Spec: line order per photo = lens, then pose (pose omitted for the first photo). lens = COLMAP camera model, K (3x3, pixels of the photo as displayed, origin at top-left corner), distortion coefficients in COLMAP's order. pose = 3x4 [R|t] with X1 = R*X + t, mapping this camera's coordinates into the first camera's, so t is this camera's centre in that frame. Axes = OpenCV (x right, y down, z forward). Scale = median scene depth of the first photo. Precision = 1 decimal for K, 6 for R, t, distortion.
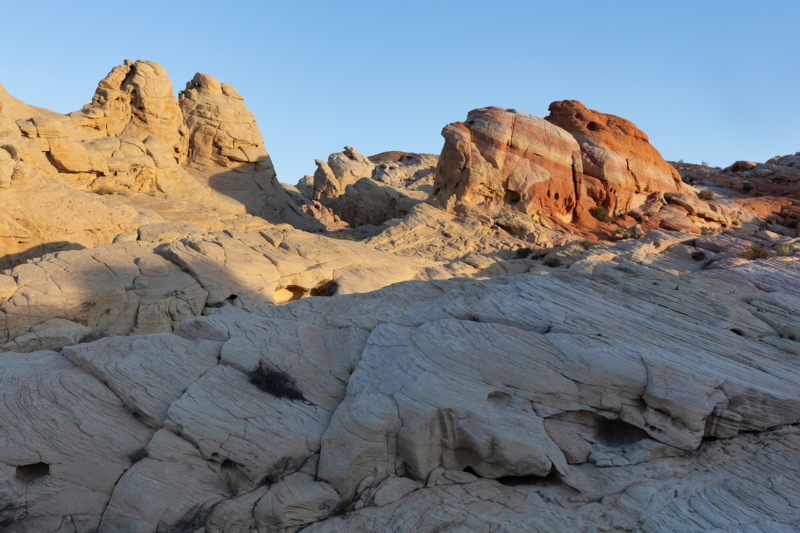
lens RADIAL K [[1024.6, 0, 402.6], [0, 1024.6, 265.3], [0, 0, 1]] dist [0.016584, 0.000000]
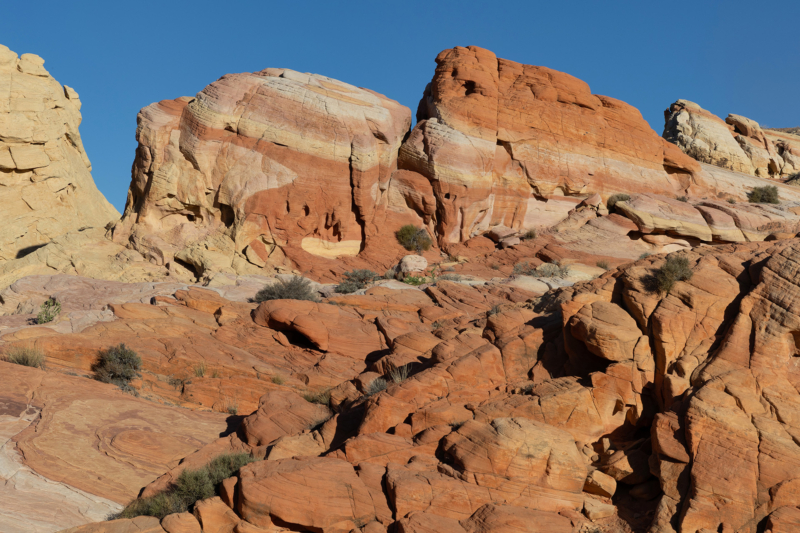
lens RADIAL K [[1568.0, 0, 397.4], [0, 1568.0, 268.8], [0, 0, 1]] dist [0.011967, 0.000000]
pose [[0.928771, -0.015698, -0.370323, 0.516276], [0.007643, 0.999701, -0.023208, -0.010337], [0.370576, 0.018725, 0.928613, 0.146323]]
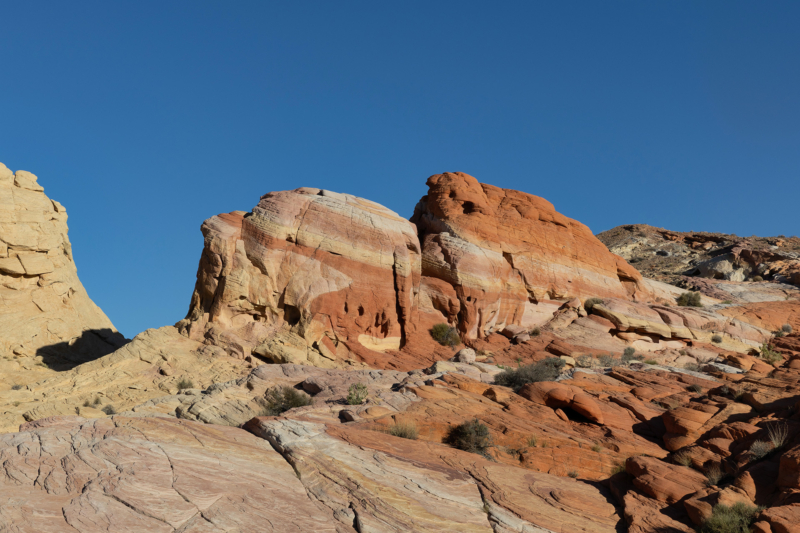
lens RADIAL K [[1386.8, 0, 394.5], [0, 1386.8, 264.1], [0, 0, 1]] dist [0.006406, 0.000000]
pose [[0.982732, -0.035716, -0.181557, 0.327492], [0.018269, 0.995129, -0.096871, -0.006754], [0.184132, 0.091881, 0.978598, 0.069754]]
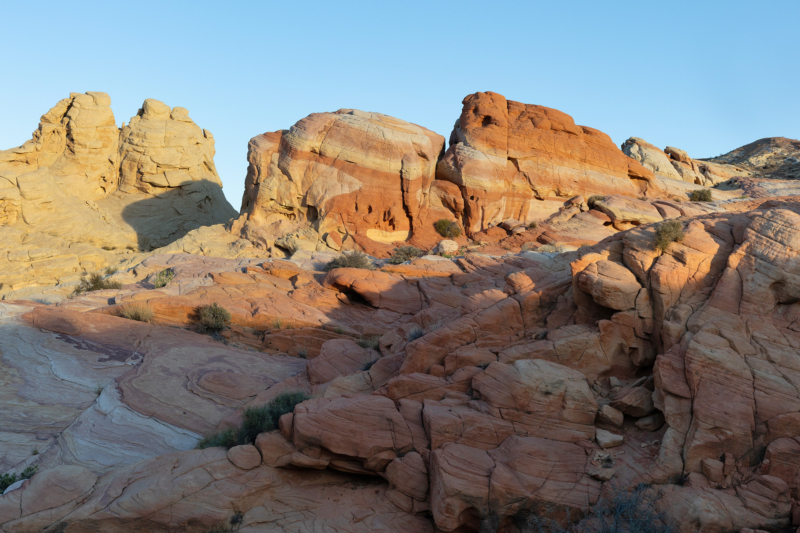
lens RADIAL K [[1024.6, 0, 395.7], [0, 1024.6, 268.1], [0, 0, 1]] dist [0.016584, 0.000000]
pose [[0.911962, -0.023712, -0.409590, 0.486012], [0.018590, 0.999691, -0.016482, -0.004763], [0.409854, 0.007416, 0.912121, 0.228122]]
